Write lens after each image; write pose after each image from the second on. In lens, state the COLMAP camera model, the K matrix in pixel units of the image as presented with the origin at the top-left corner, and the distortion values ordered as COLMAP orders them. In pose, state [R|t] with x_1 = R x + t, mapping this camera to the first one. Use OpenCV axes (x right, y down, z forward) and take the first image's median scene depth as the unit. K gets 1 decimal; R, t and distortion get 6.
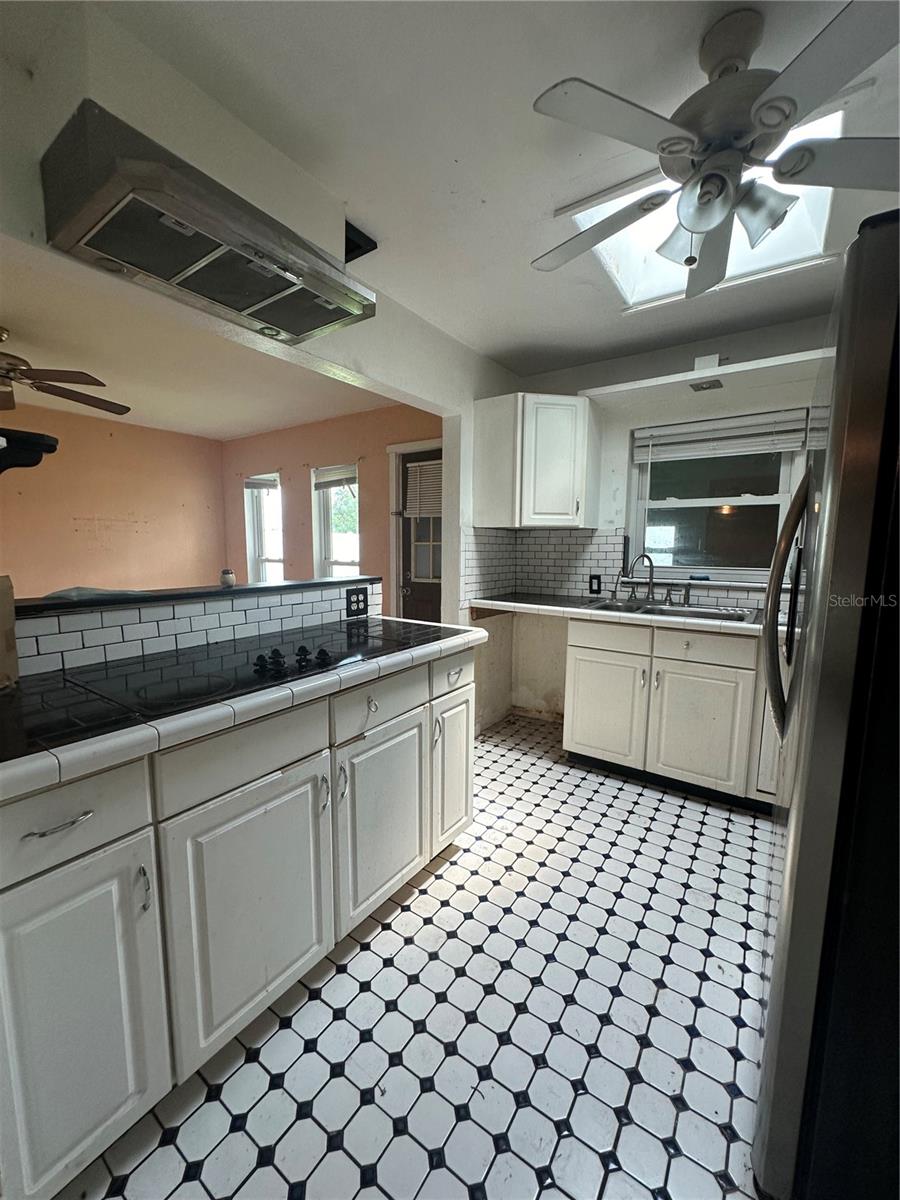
lens RADIAL K [[477.9, 0, 444.1], [0, 477.9, 607.0], [0, 0, 1]] dist [-0.003704, 0.000686]
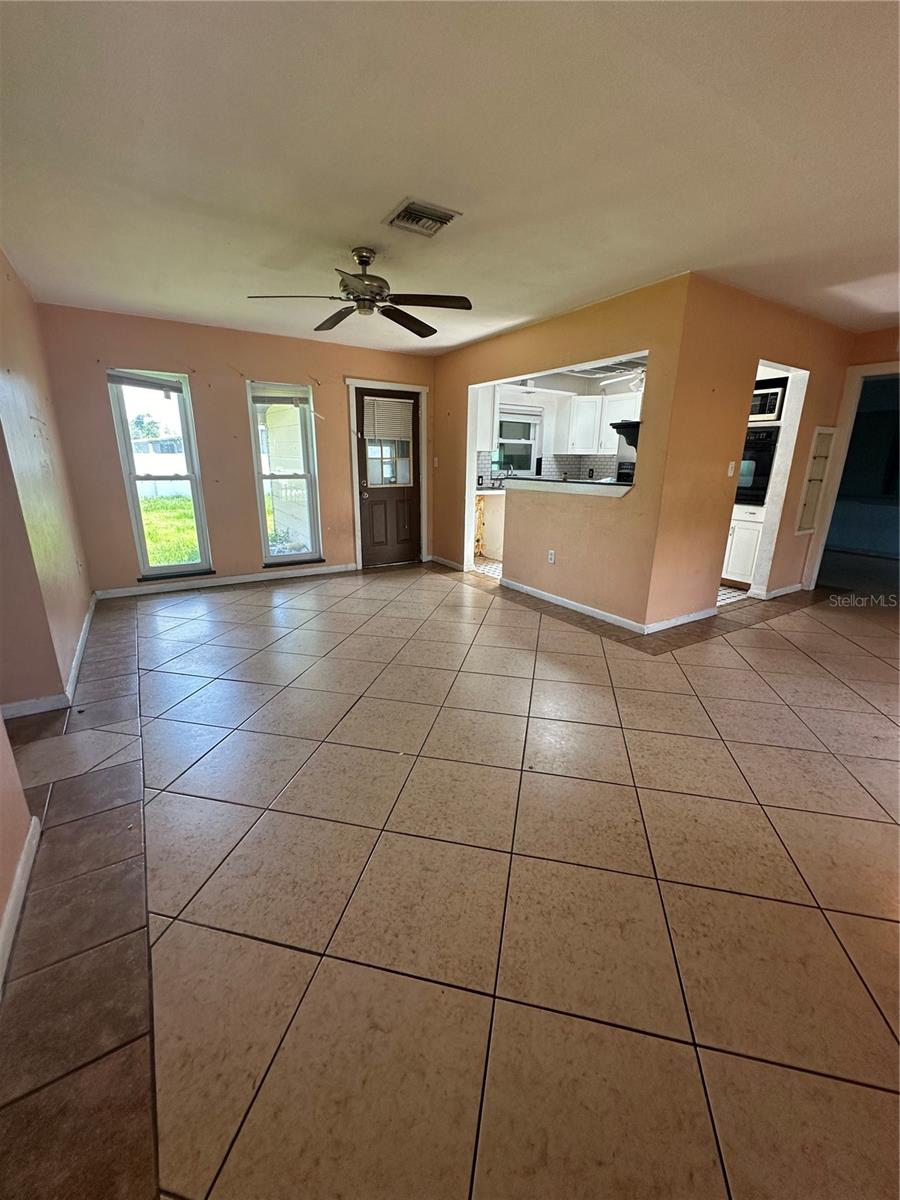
lens RADIAL K [[477.9, 0, 450.1], [0, 477.9, 594.7], [0, 0, 1]] dist [-0.003704, 0.000686]
pose [[0.372676, -0.255649, 0.892052, -1.128362], [0.112471, 0.966660, 0.230043, -0.041602], [-0.921121, 0.014599, 0.389004, 0.241286]]
